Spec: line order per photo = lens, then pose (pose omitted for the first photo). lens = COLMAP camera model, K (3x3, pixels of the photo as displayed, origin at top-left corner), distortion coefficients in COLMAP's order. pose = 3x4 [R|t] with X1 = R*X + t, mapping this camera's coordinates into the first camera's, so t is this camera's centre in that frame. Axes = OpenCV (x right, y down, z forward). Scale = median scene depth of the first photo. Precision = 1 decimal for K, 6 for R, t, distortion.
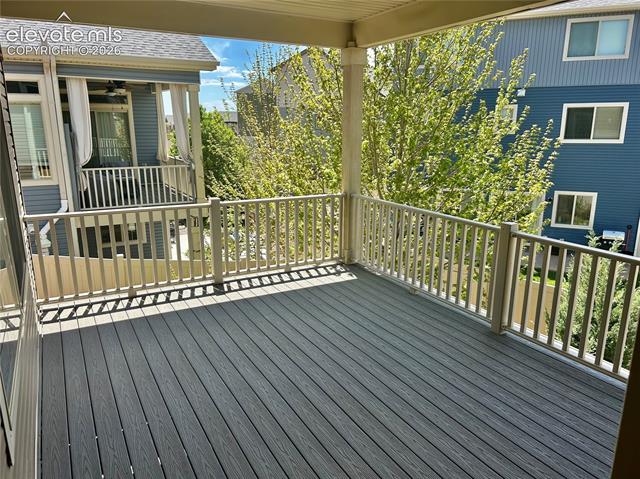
lens RADIAL K [[483.6, 0, 320.6], [0, 483.6, 242.8], [0, 0, 1]] dist [0.076347, -0.064519]
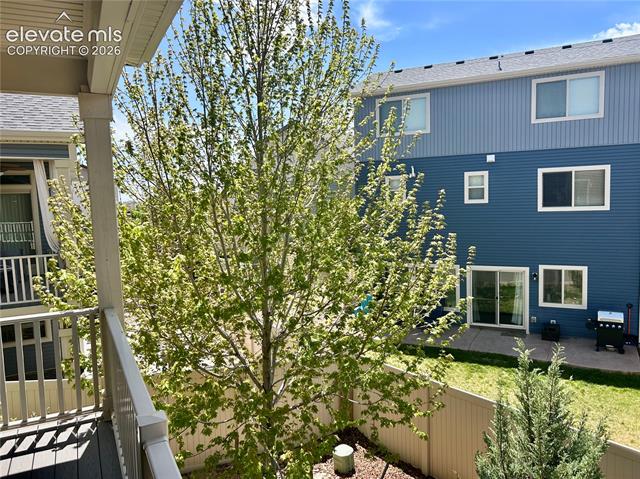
lens RADIAL K [[483.6, 0, 320.6], [0, 483.6, 242.8], [0, 0, 1]] dist [0.076347, -0.064519]
pose [[0.998703, -0.031314, -0.040158, 0.134943], [0.025228, 0.989257, -0.143995, -0.031319], [0.044236, 0.142795, 0.988763, 0.122457]]
